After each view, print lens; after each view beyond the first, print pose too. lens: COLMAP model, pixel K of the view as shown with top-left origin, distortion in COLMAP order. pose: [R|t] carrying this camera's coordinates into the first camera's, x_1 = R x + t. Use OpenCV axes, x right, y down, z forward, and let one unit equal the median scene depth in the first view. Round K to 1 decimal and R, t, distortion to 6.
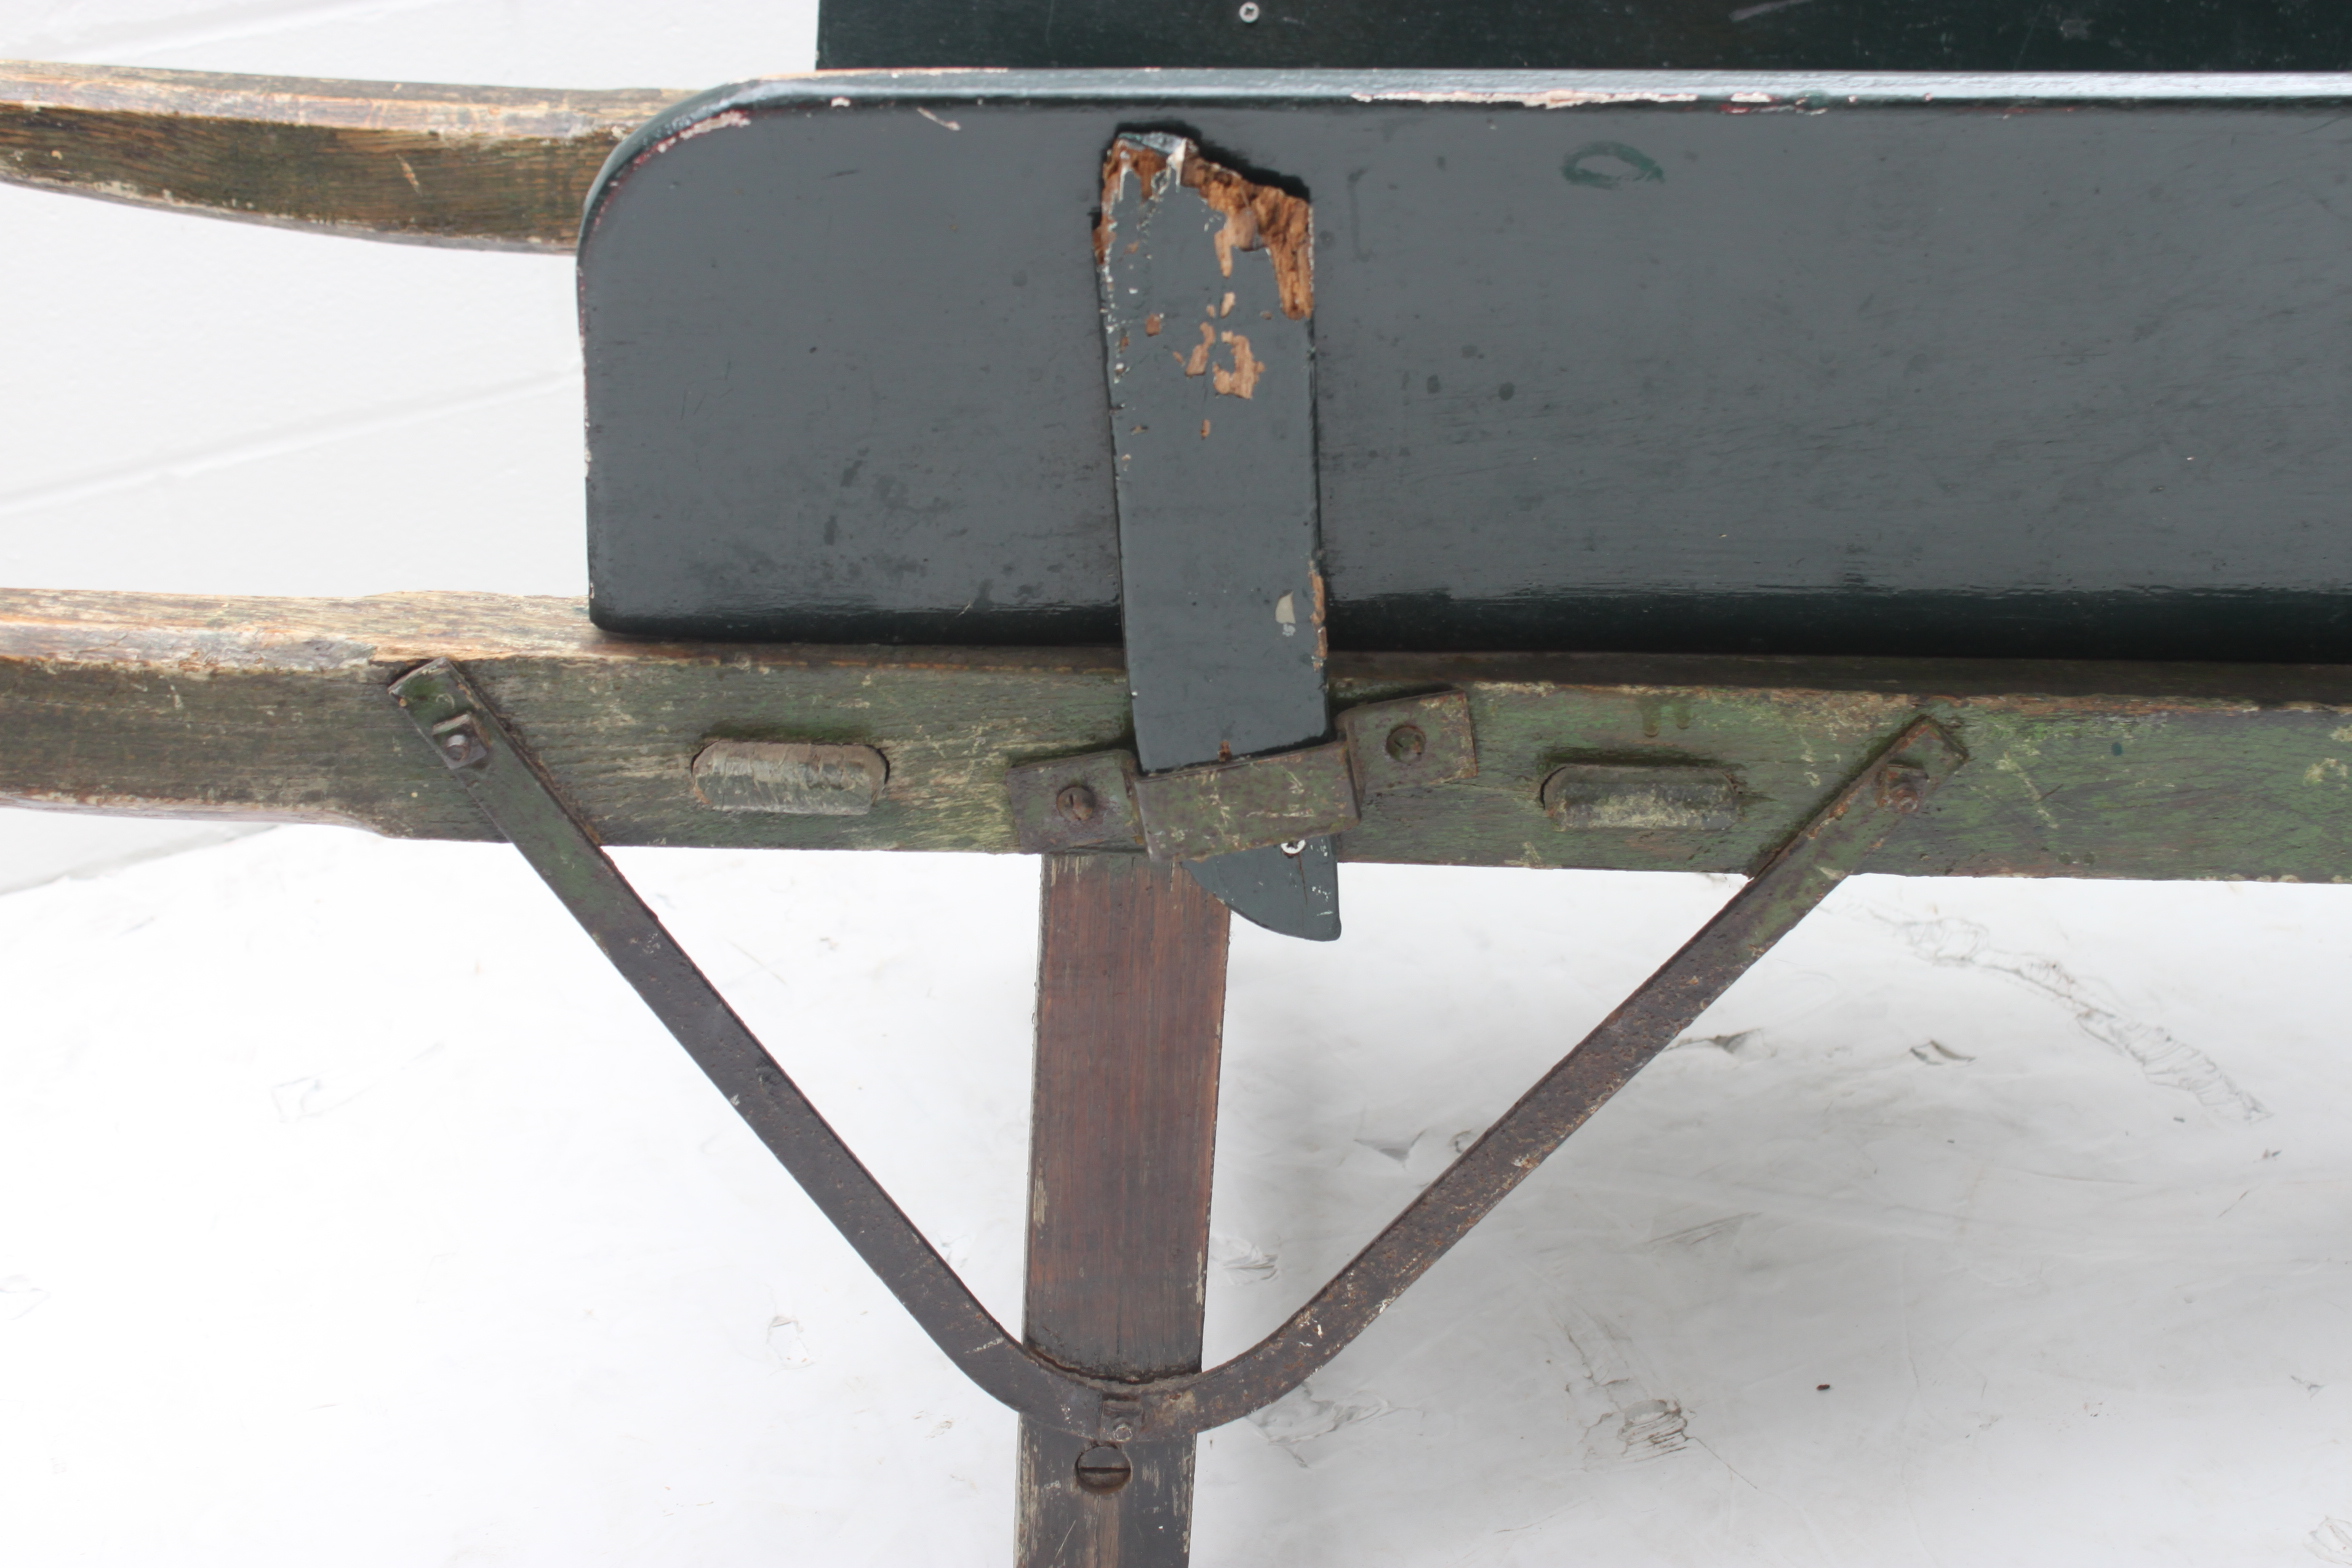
lens RADIAL K [[3753.4, 0, 1176.0], [0, 3753.4, 784.0], [0, 0, 1]] dist [-0.018505, -0.041149]
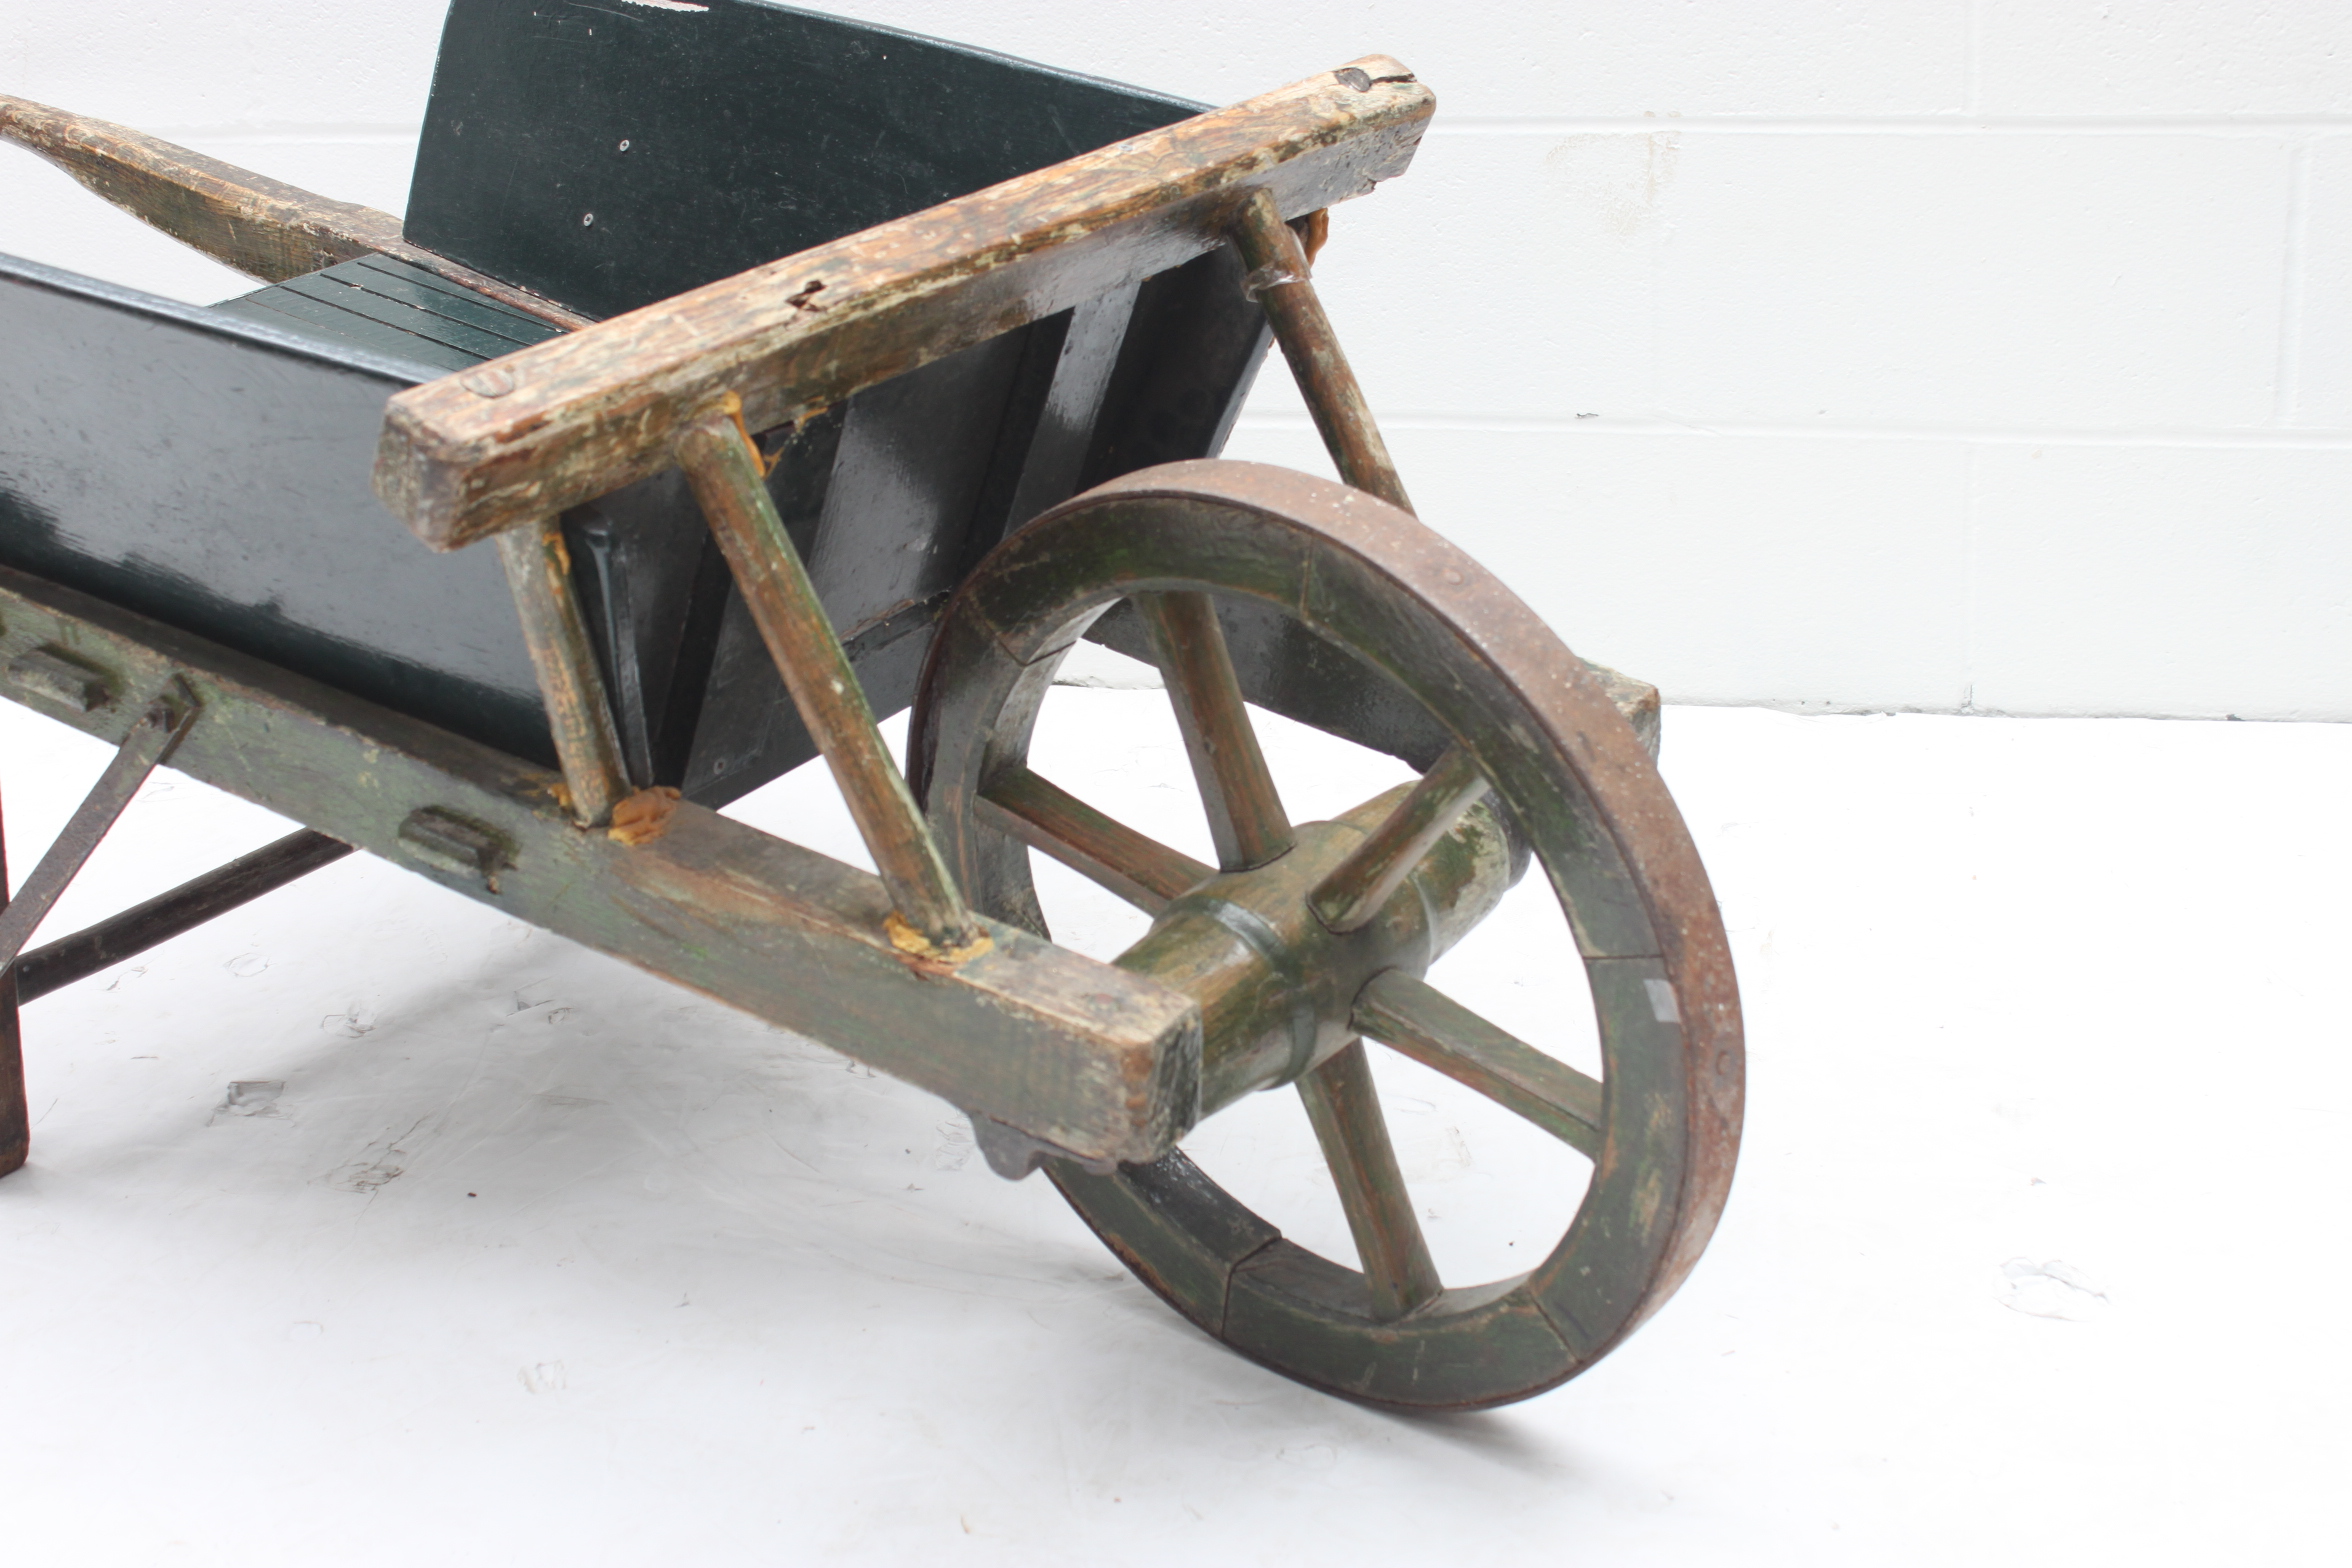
lens RADIAL K [[3515.4, 0, 1176.0], [0, 3515.4, 784.0], [0, 0, 1]] dist [-0.033966, 0.002870]
pose [[0.788788, 0.261529, -0.556253, 1.368156], [-0.286651, 0.957048, 0.043485, -0.158639], [0.543733, 0.125150, 0.829875, 0.006157]]
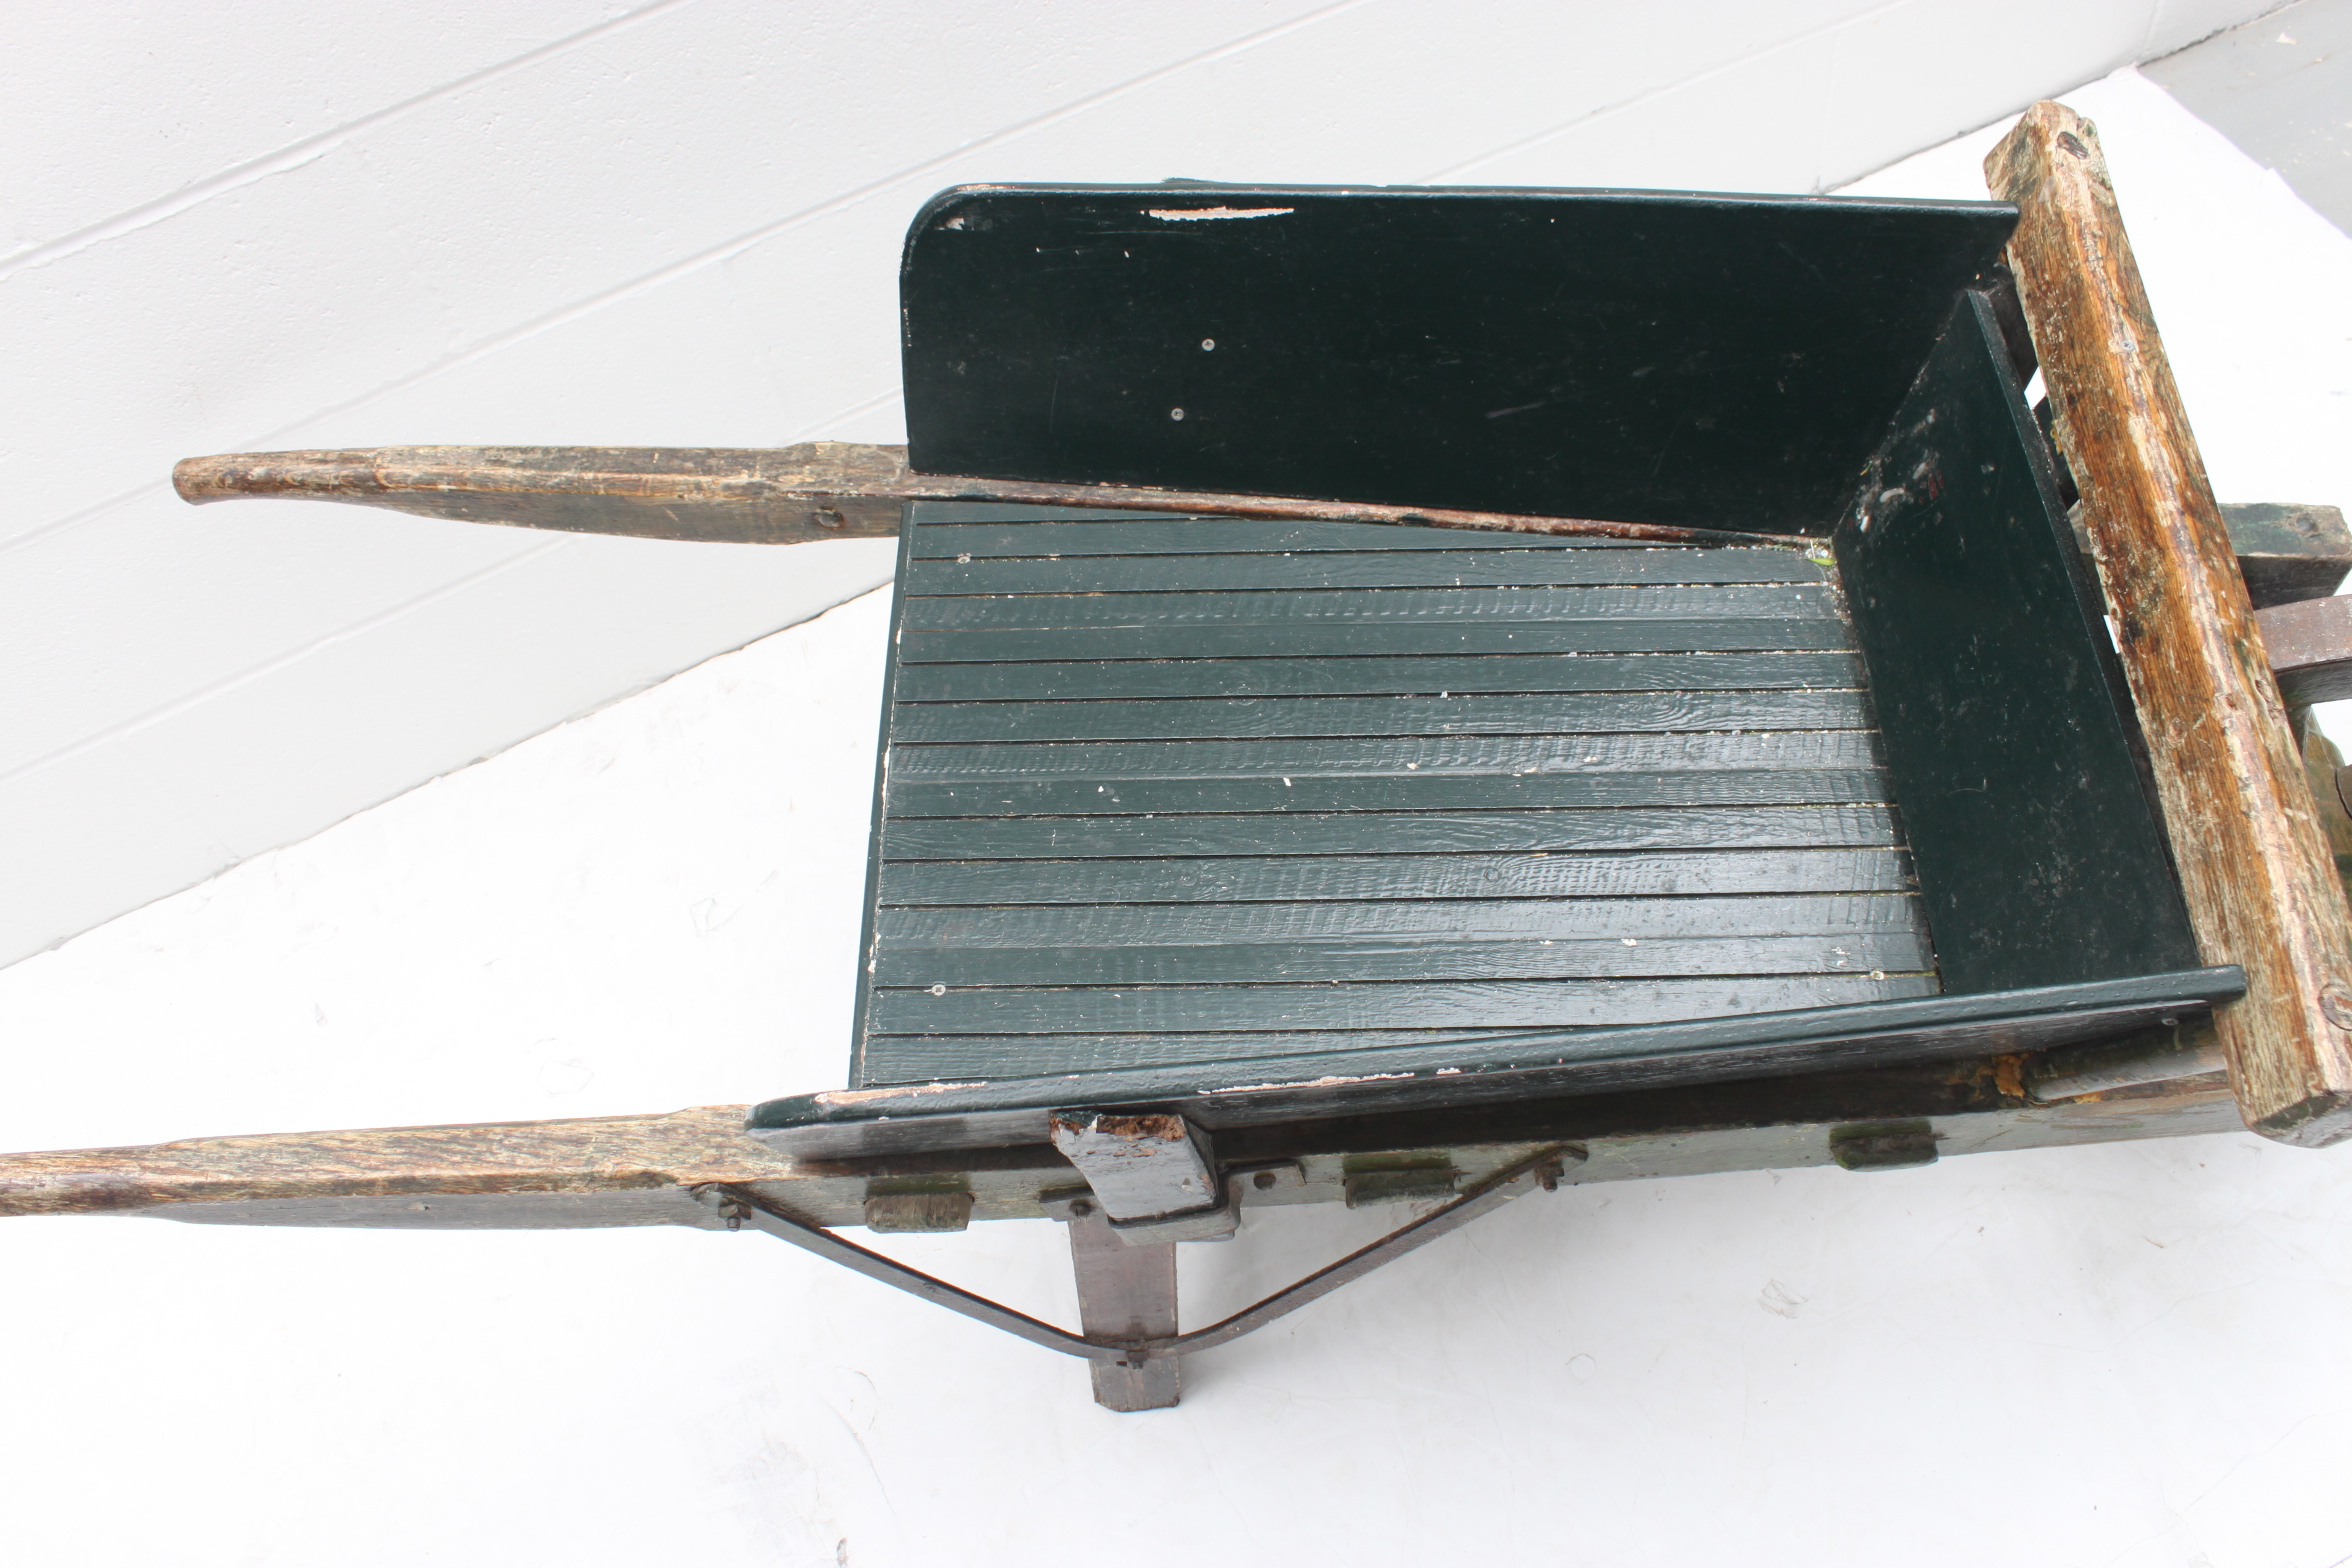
lens RADIAL K [[1980.5, 0, 1176.0], [0, 1980.5, 784.0], [0, 0, 1]] dist [-0.150433, 0.000819]
pose [[0.997793, -0.037765, -0.054616, 0.065420], [0.058932, 0.882657, 0.466308, -0.512099], [0.030597, -0.468498, 0.882935, 0.231838]]
